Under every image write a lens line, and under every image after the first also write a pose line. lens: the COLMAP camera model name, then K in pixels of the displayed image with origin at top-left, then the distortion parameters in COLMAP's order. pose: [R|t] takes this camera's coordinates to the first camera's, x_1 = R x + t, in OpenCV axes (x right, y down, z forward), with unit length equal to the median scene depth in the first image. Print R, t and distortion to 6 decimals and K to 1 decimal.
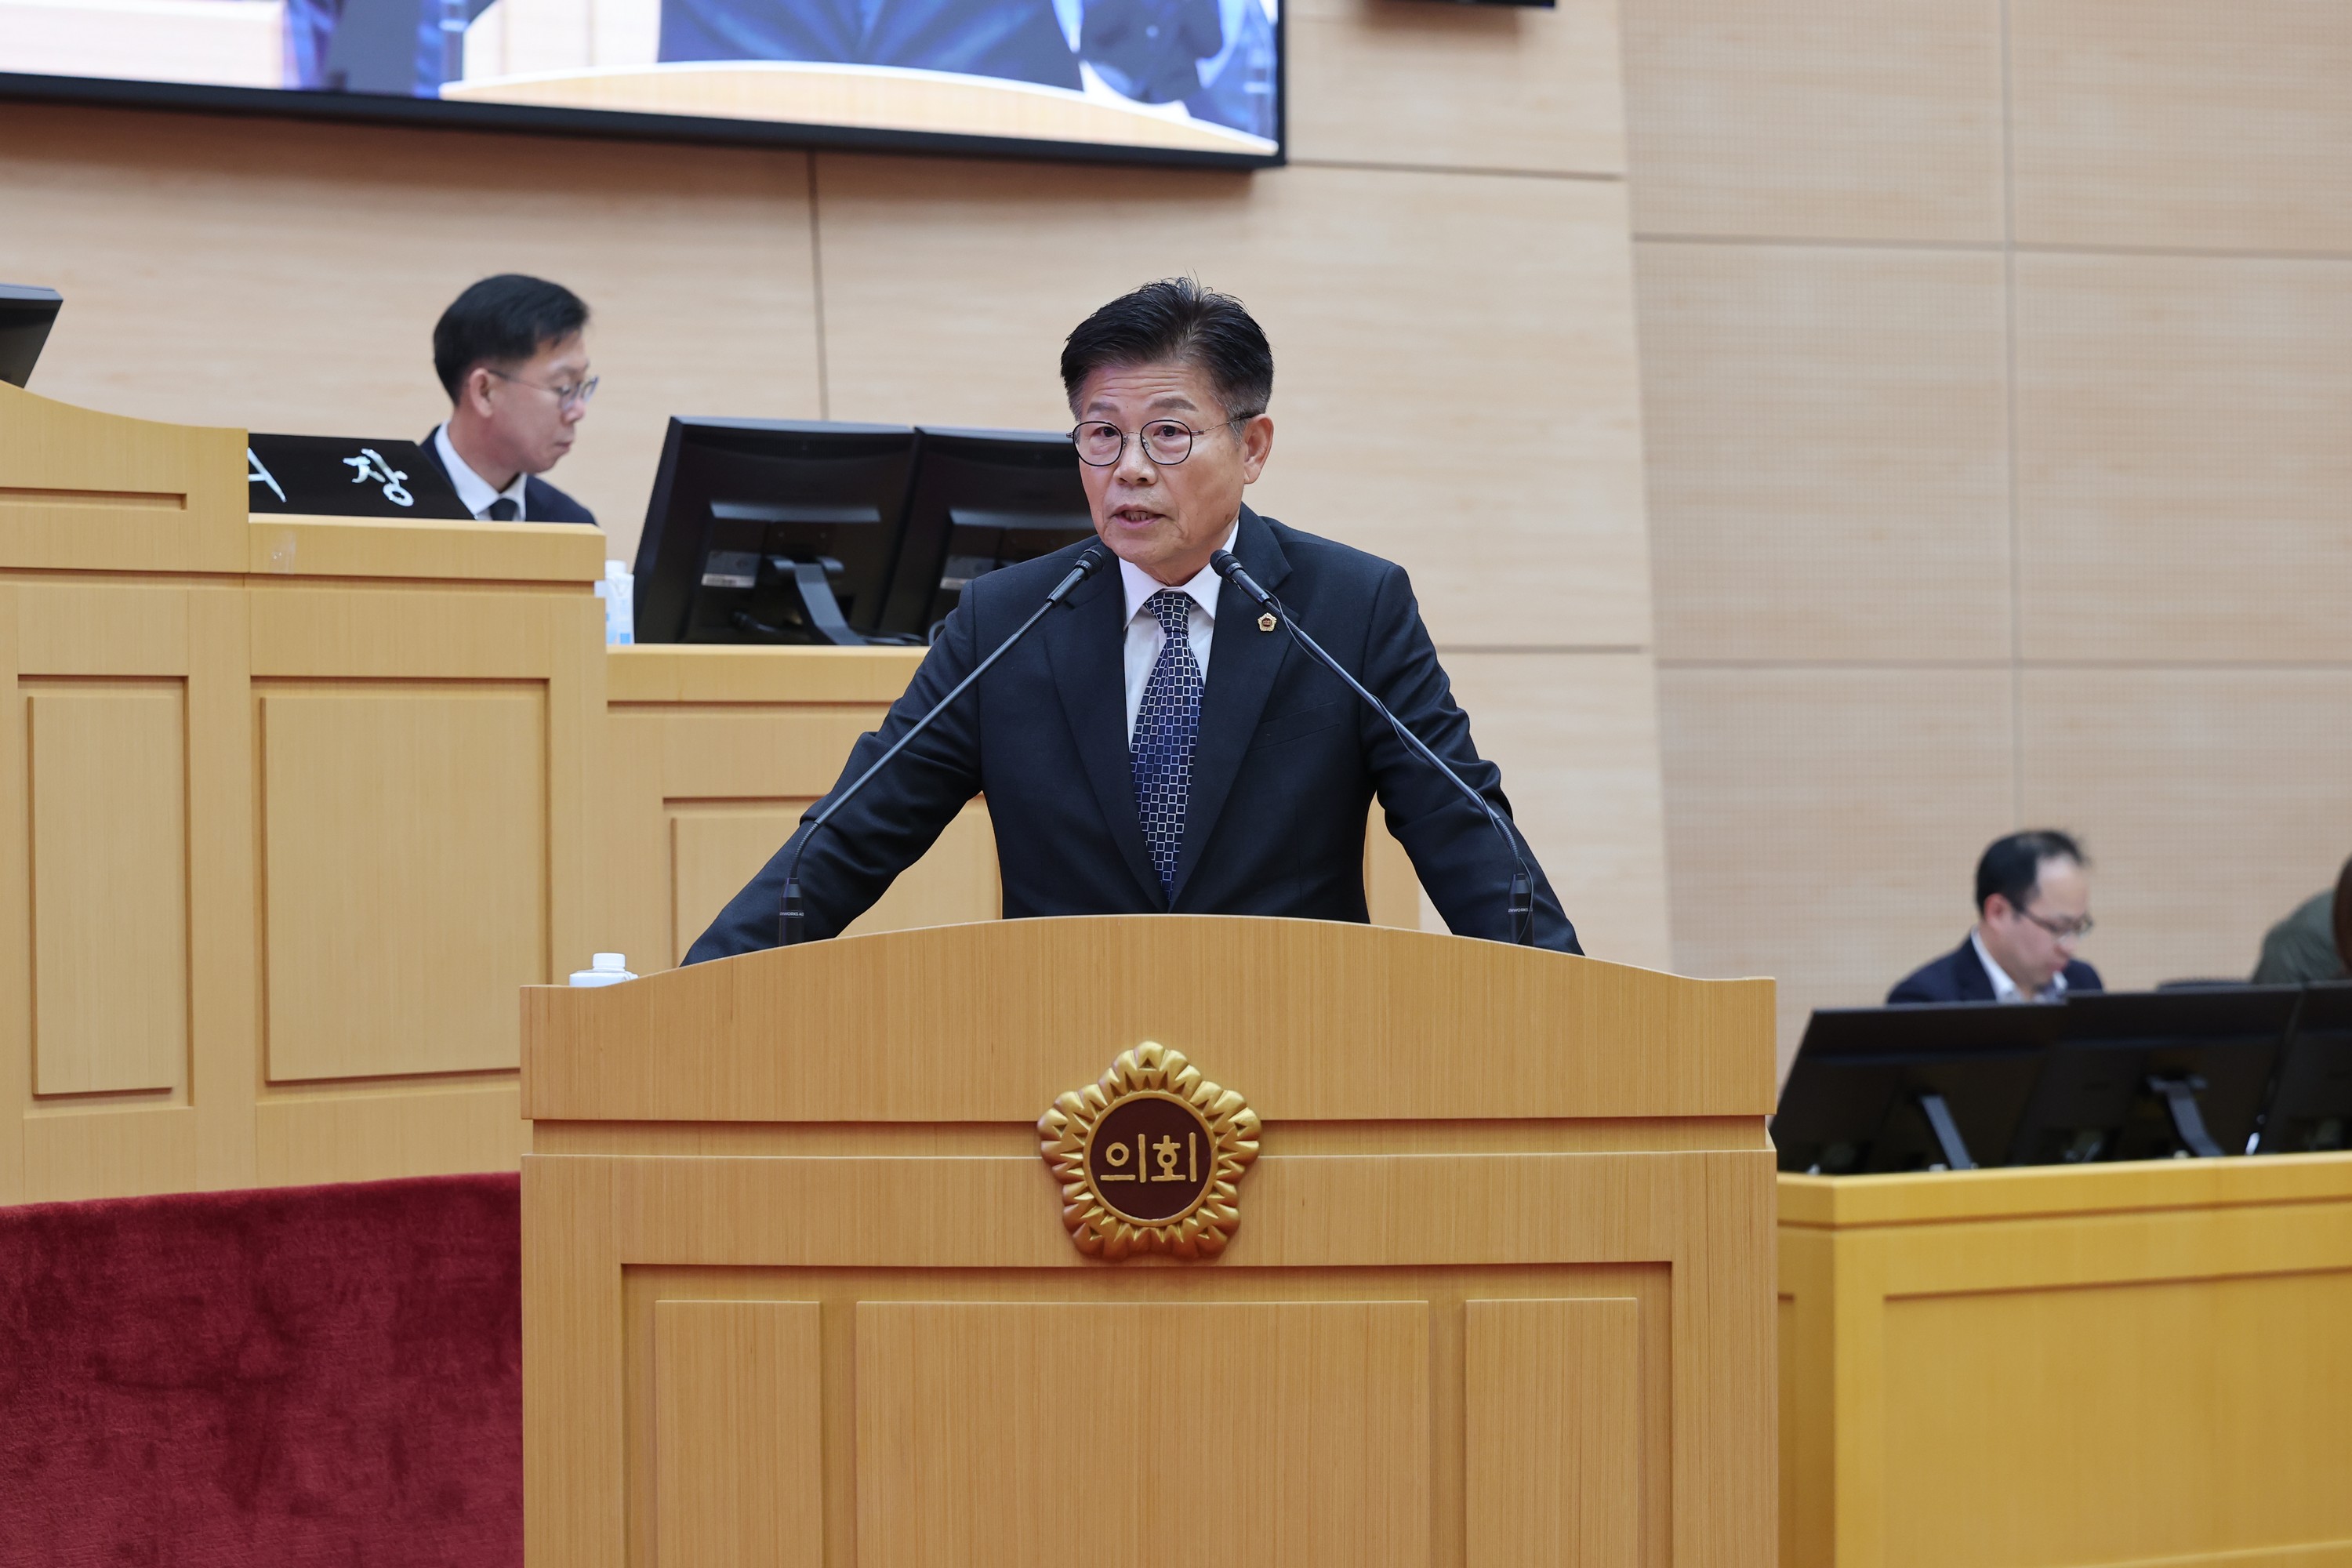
lens RADIAL K [[7119.0, 0, 1173.1], [0, 7119.0, 791.7], [0, 0, 1]] dist [-0.117646, 0.000000]
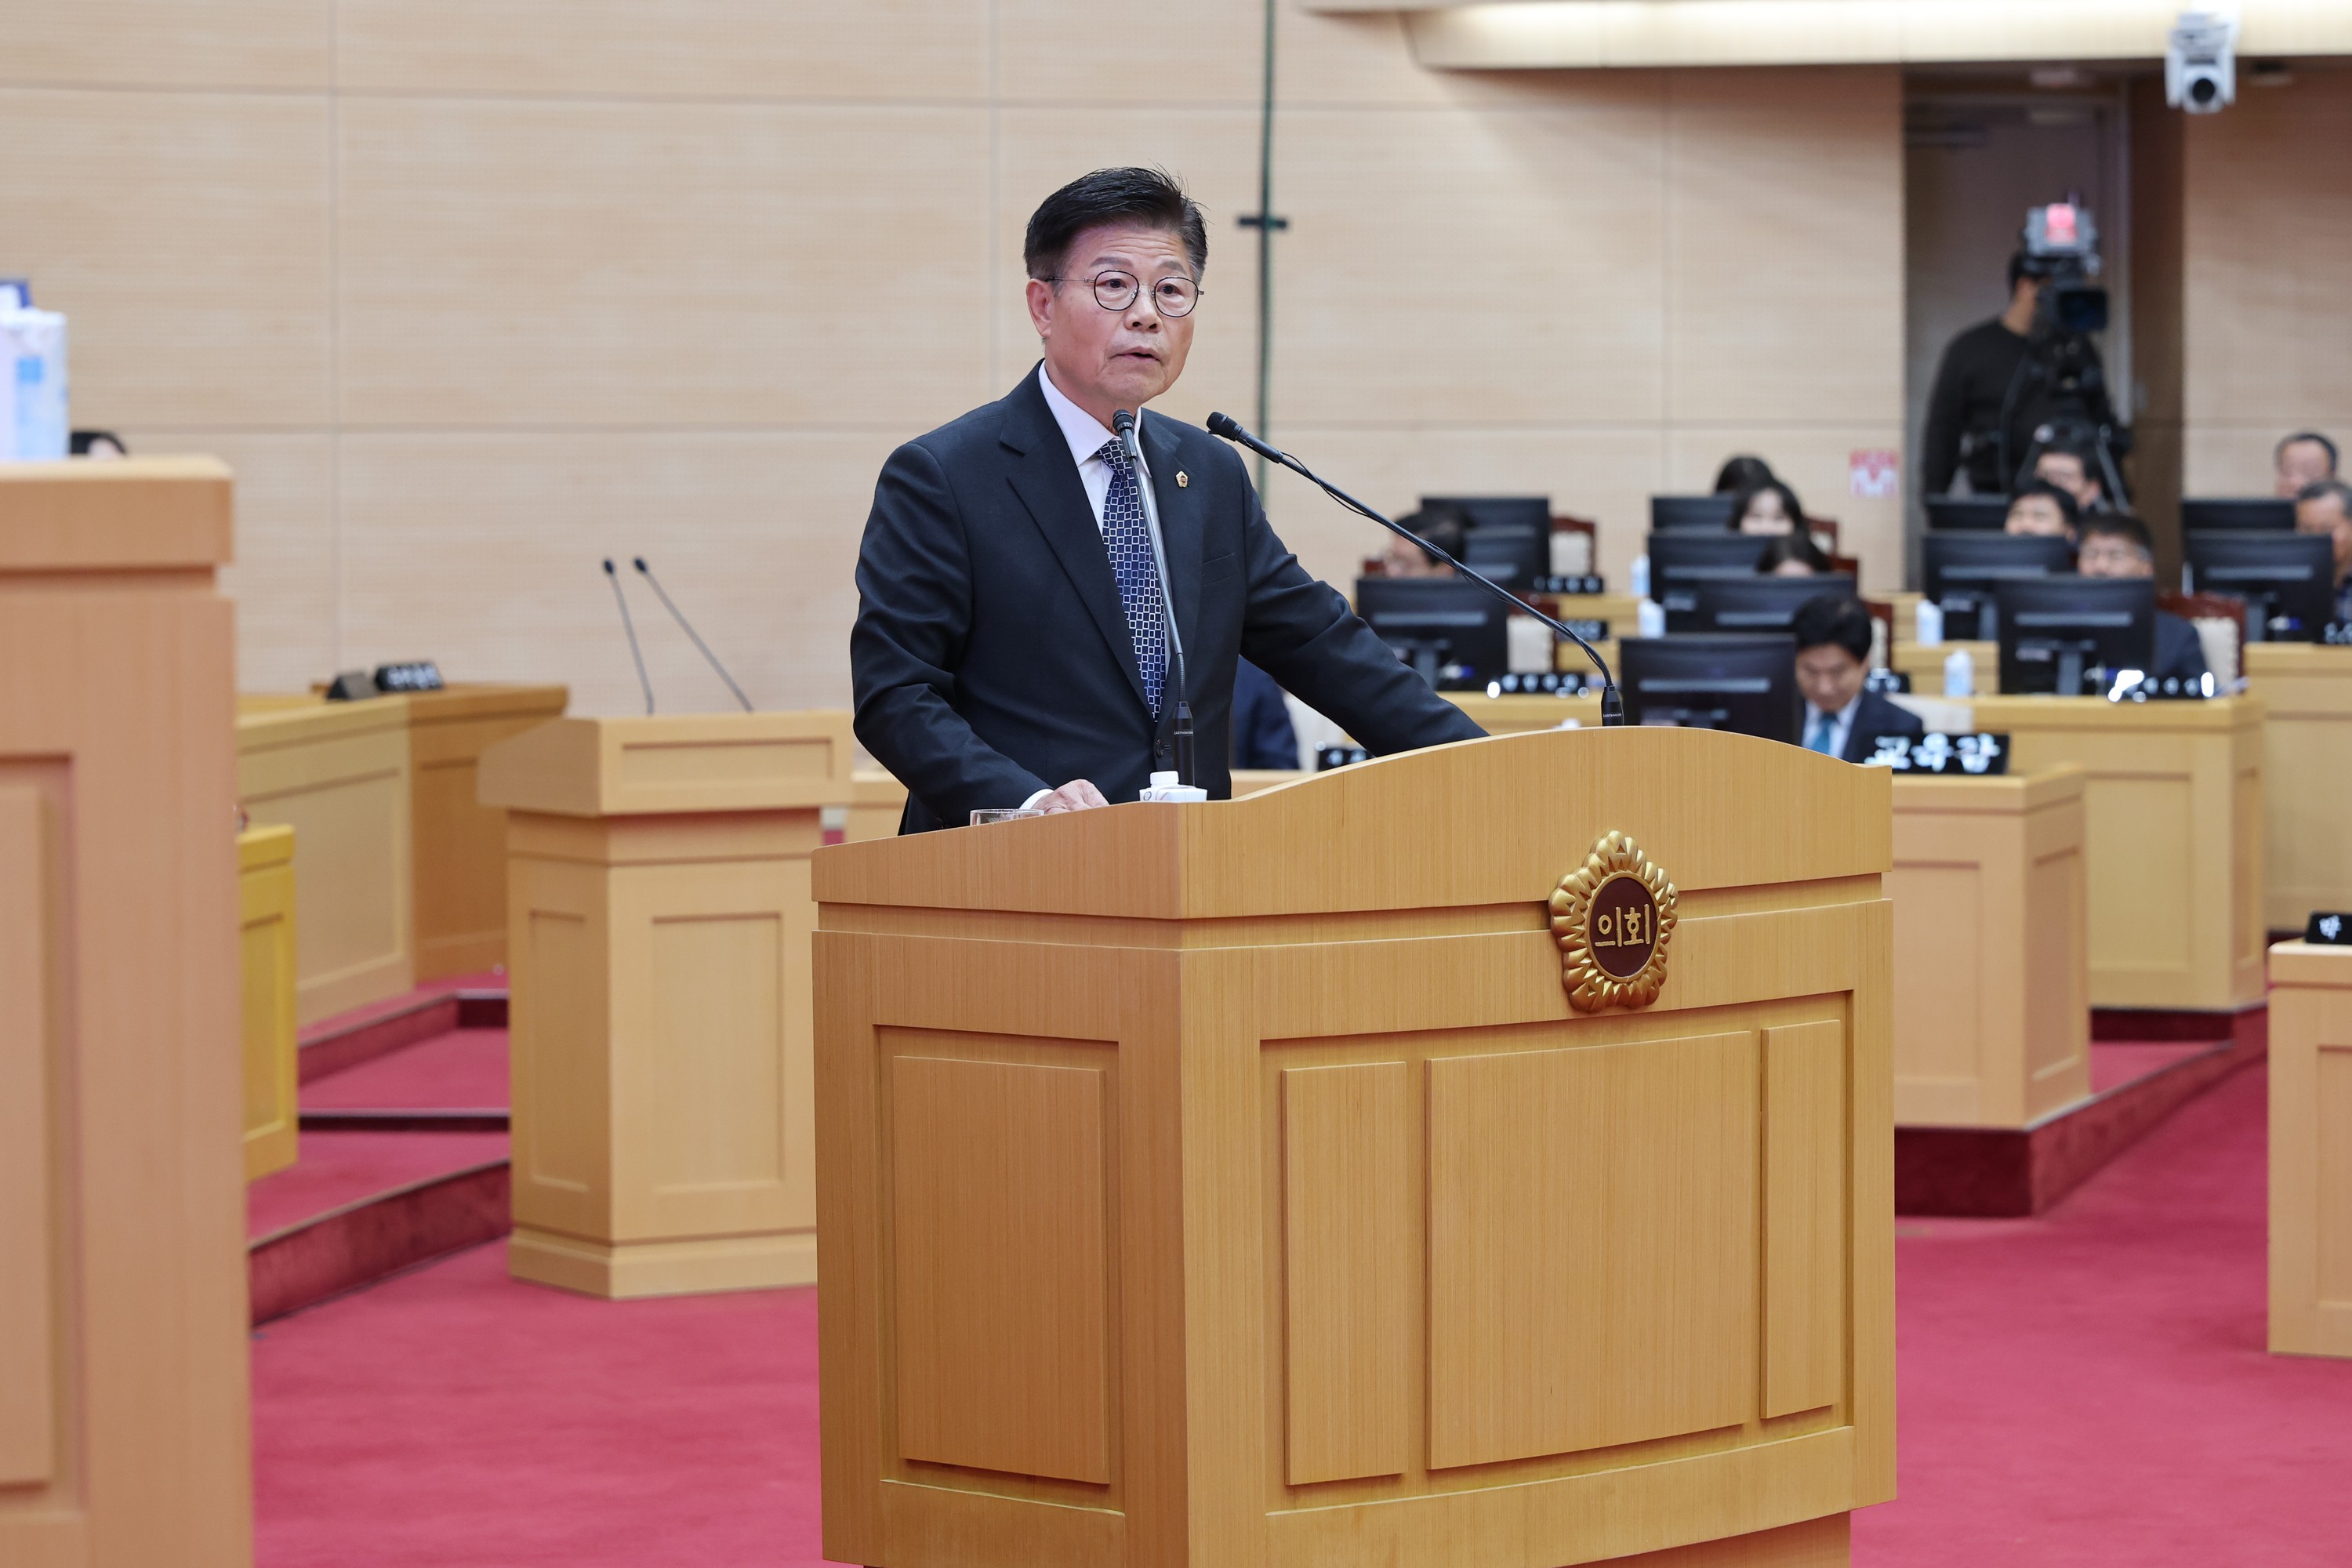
lens RADIAL K [[7119.0, 0, 1164.0], [0, 7119.0, 764.6], [0, 0, 1]] dist [-0.117646, 0.000000]
pose [[0.676105, -0.029270, 0.736224, -0.948201], [0.002192, 0.999286, 0.037715, -0.022218], [-0.736802, -0.023886, 0.675686, 0.233704]]
